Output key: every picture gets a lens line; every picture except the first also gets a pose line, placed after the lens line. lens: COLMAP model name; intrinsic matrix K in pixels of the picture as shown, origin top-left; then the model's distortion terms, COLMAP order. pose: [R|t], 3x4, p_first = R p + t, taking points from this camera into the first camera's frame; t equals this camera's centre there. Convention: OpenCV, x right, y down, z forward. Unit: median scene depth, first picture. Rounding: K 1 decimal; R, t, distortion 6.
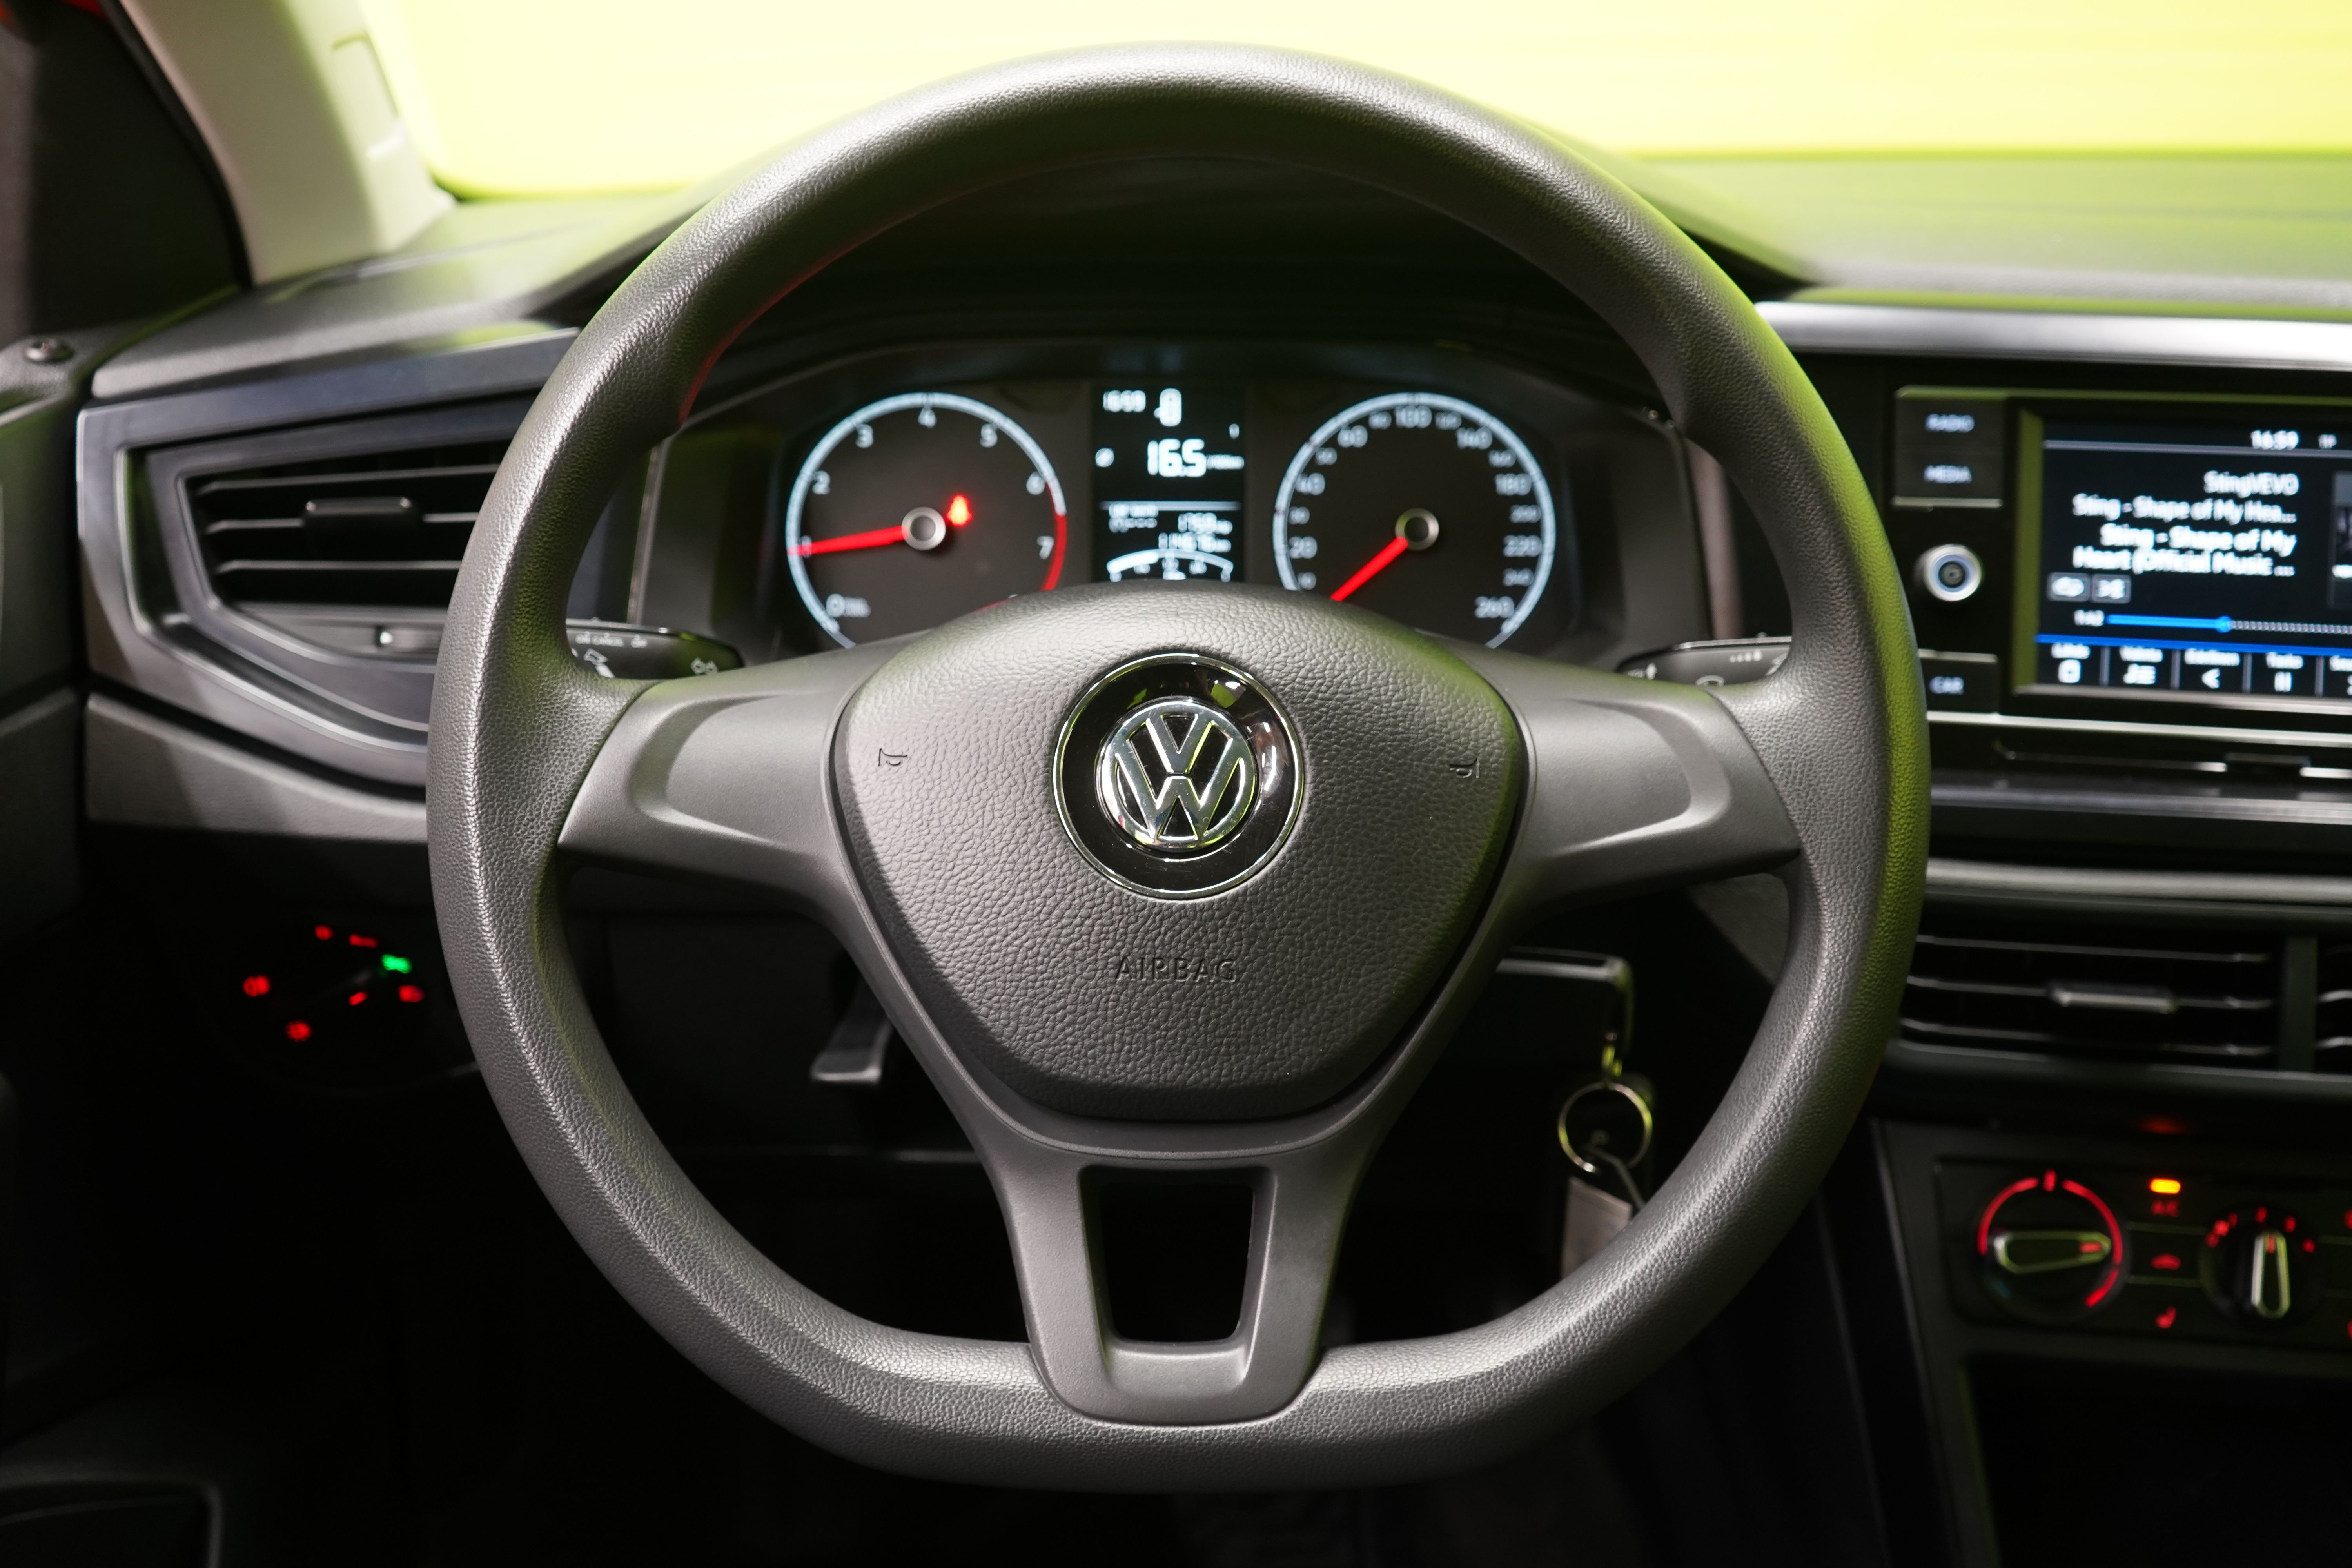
lens RADIAL K [[2288.1, 0, 1180.6], [0, 2288.1, 784.3], [0, 0, 1]] dist [0.012411, 0.000000]
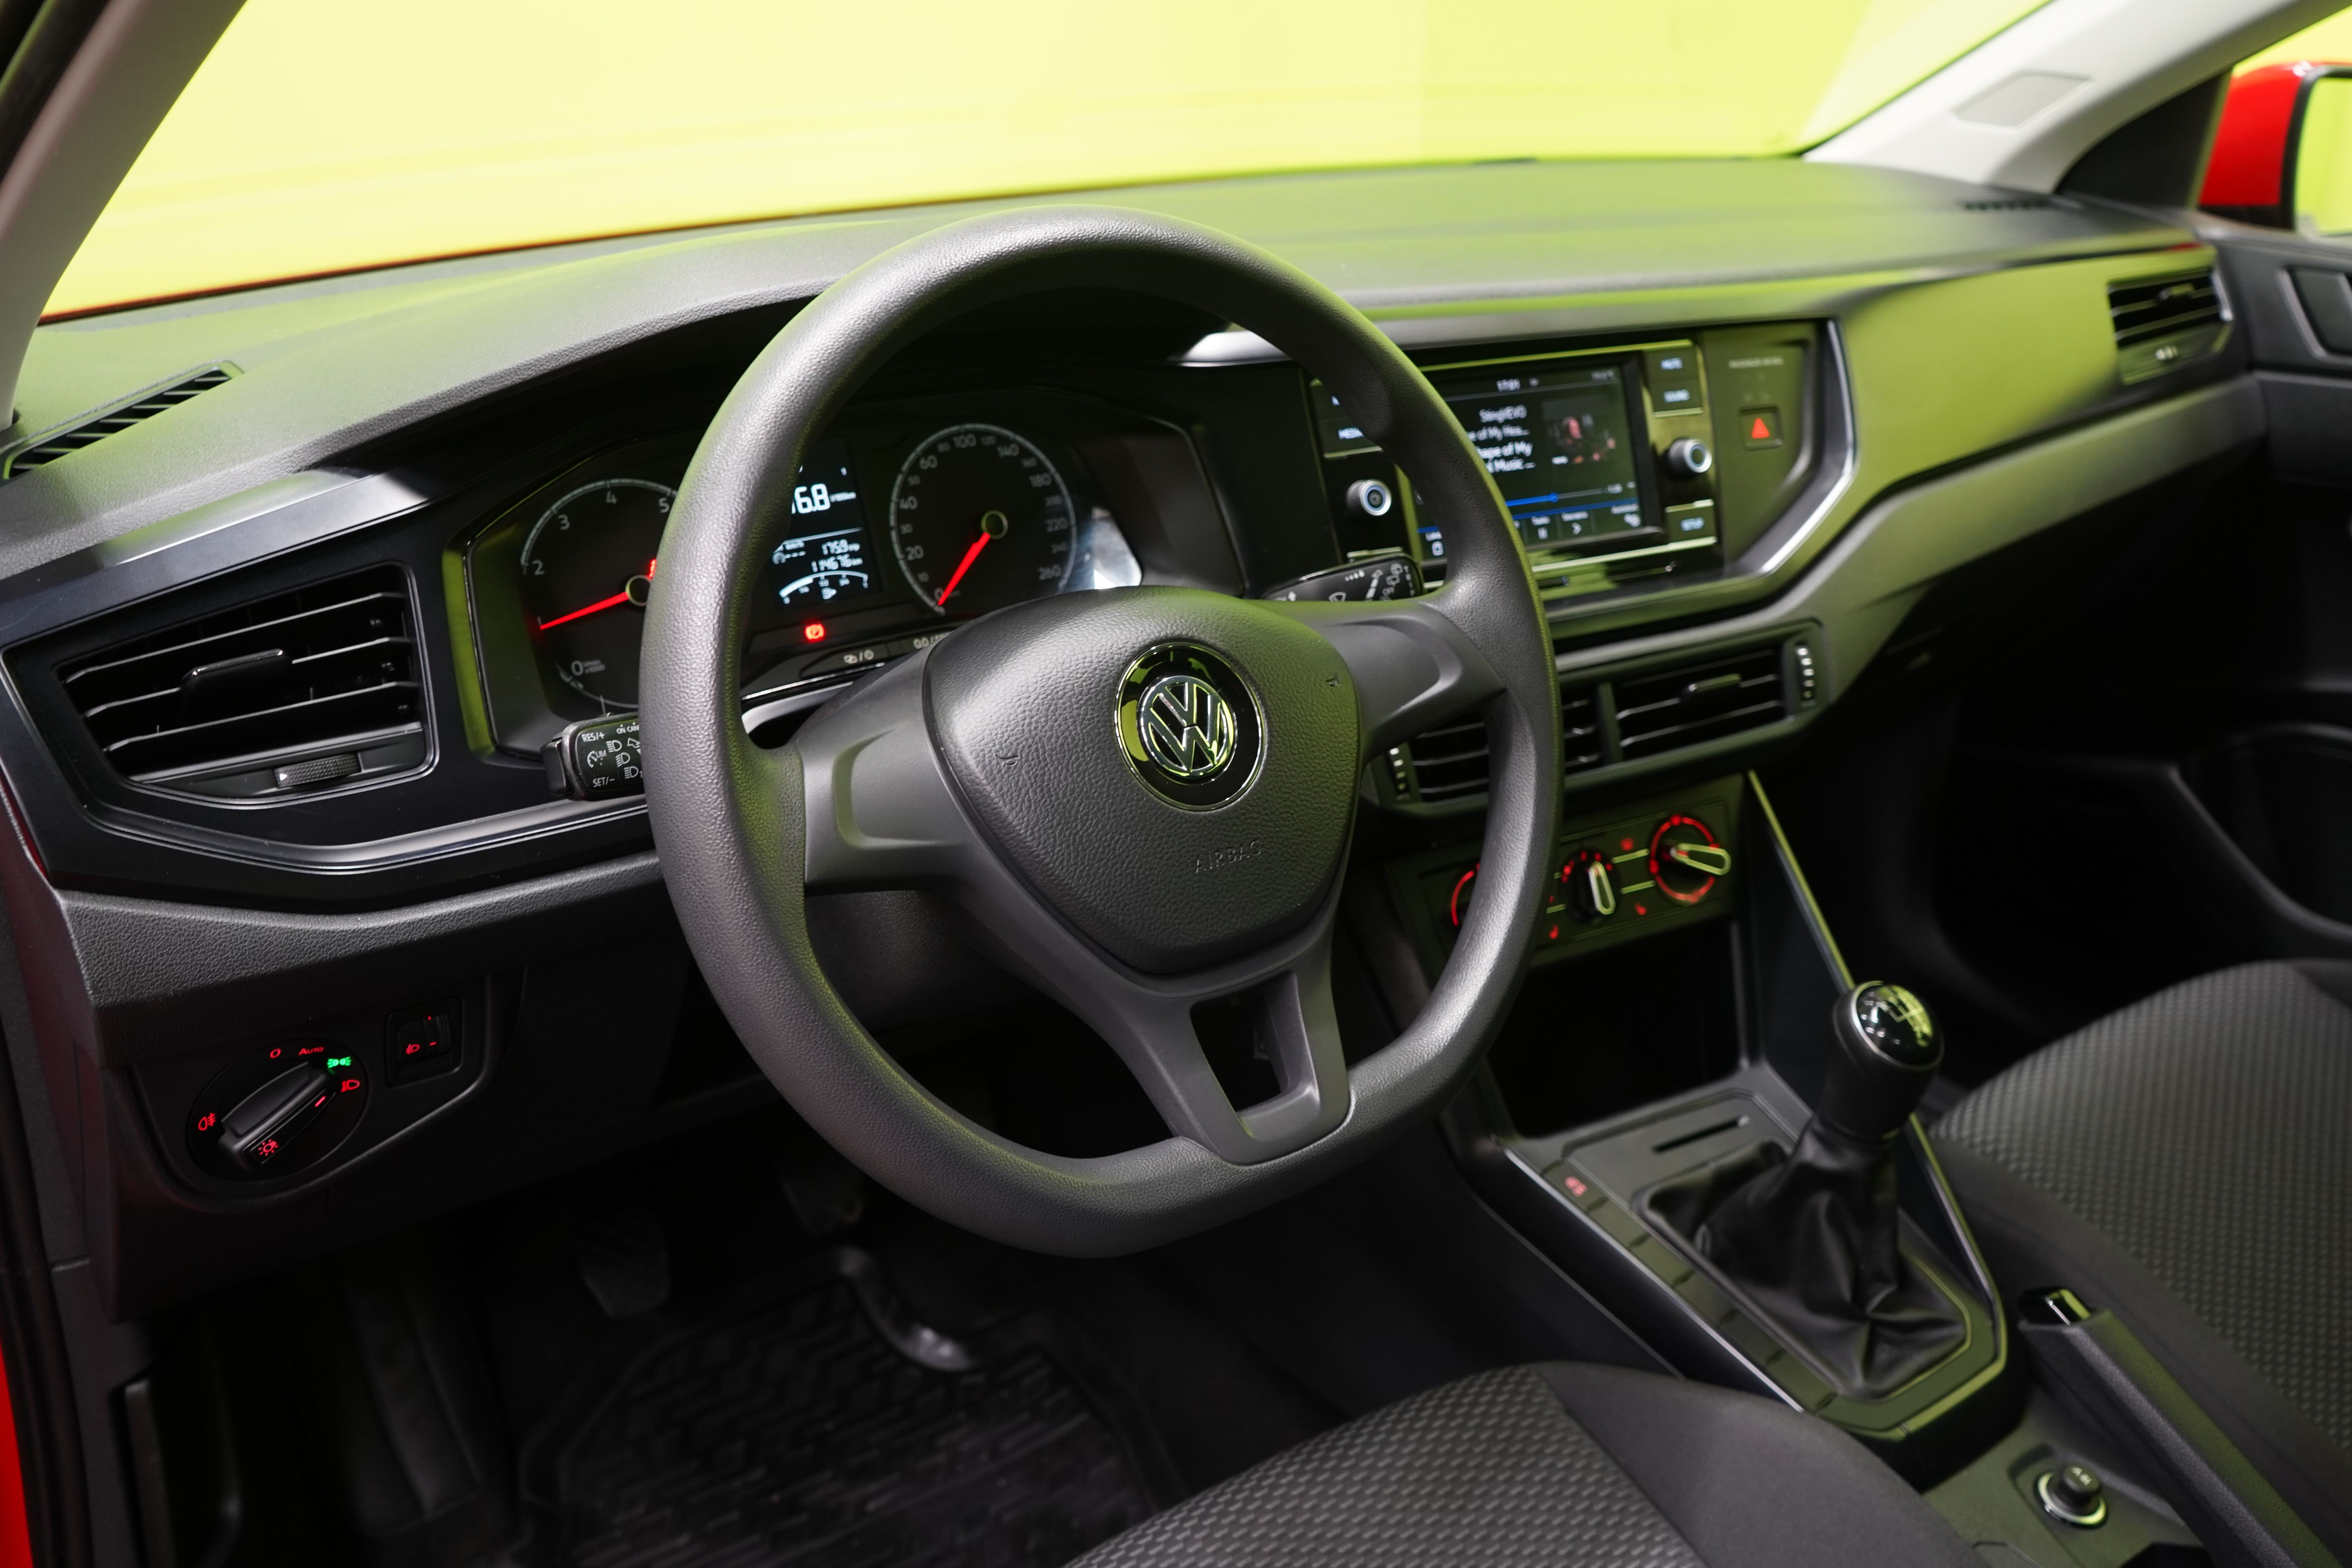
lens RADIAL K [[2013.6, 0, 1184.7], [0, 2013.6, 778.8], [0, 0, 1]] dist [0.005212, 0.006318]
pose [[0.807485, -0.229339, 0.543481, -0.528872], [0.198187, 0.973248, 0.116234, -0.090067], [-0.555598, 0.013853, 0.831335, -0.039281]]
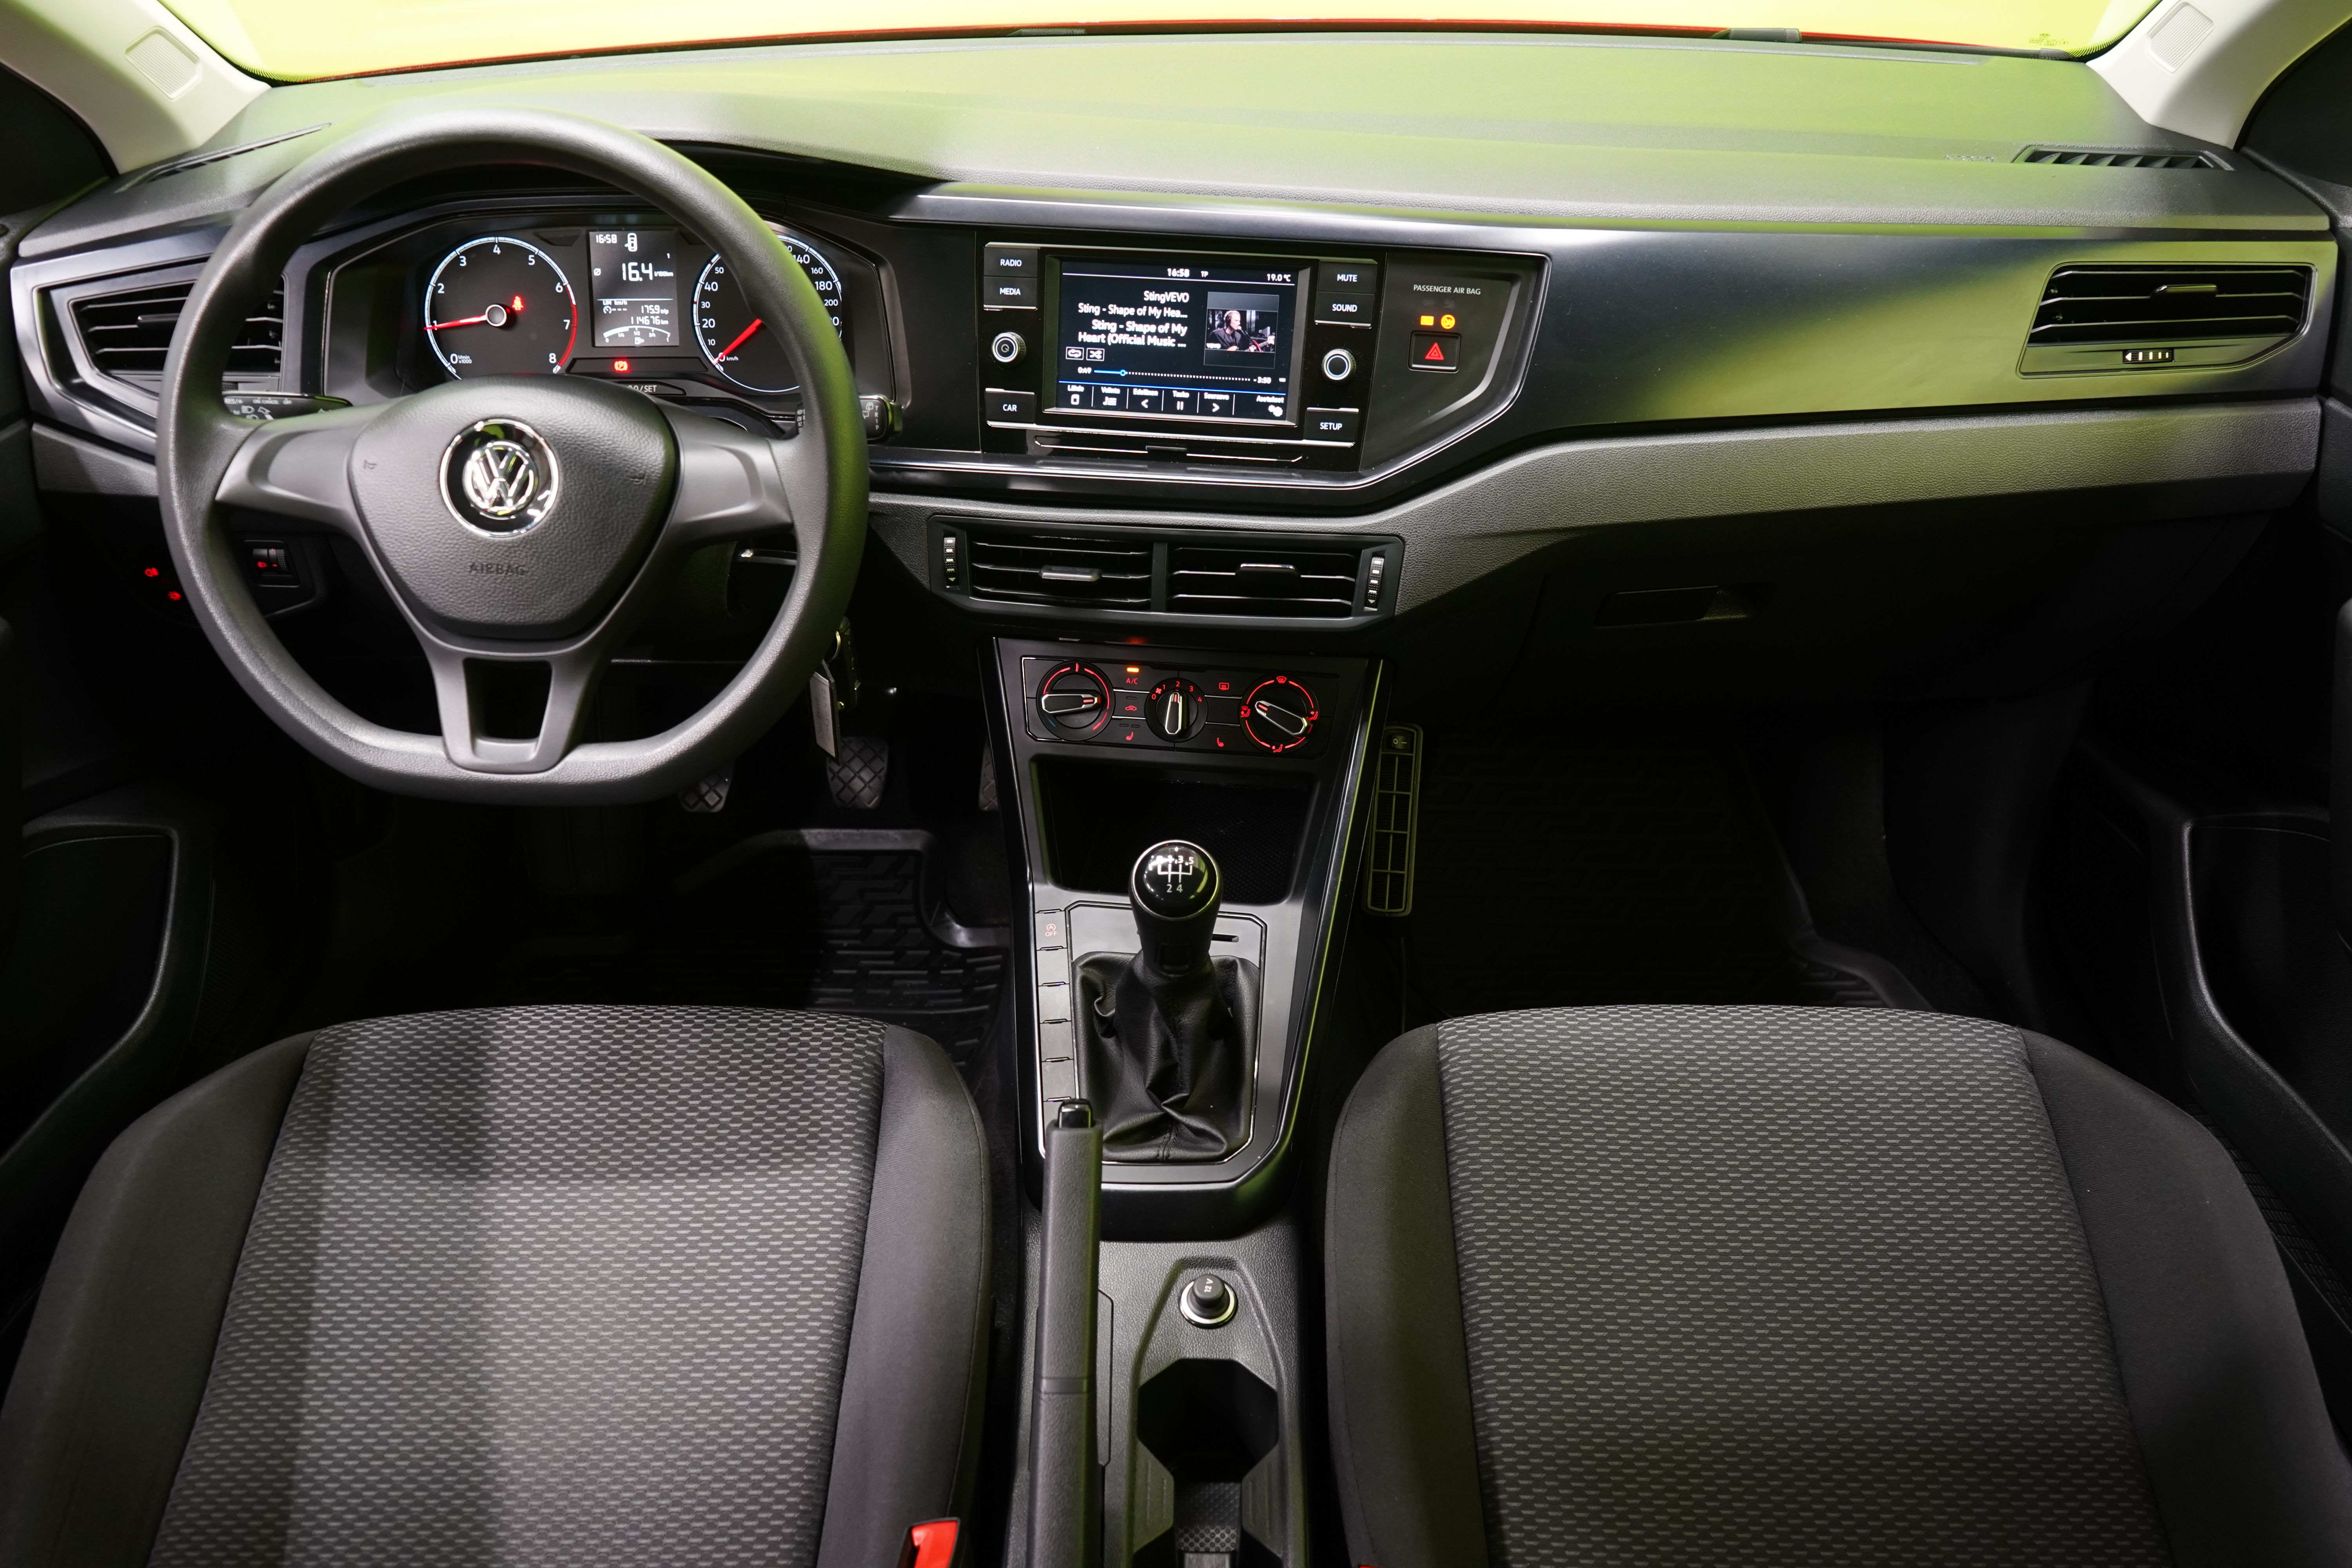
lens RADIAL K [[1867.3, 0, 1168.2], [0, 1867.3, 766.0], [0, 0, 1]] dist [-0.014979, 0.021881]
pose [[0.999818, -0.004082, -0.018653, 0.490965], [0.007968, 0.976954, 0.213303, -0.081337], [0.017353, -0.213413, 0.976808, -0.556731]]
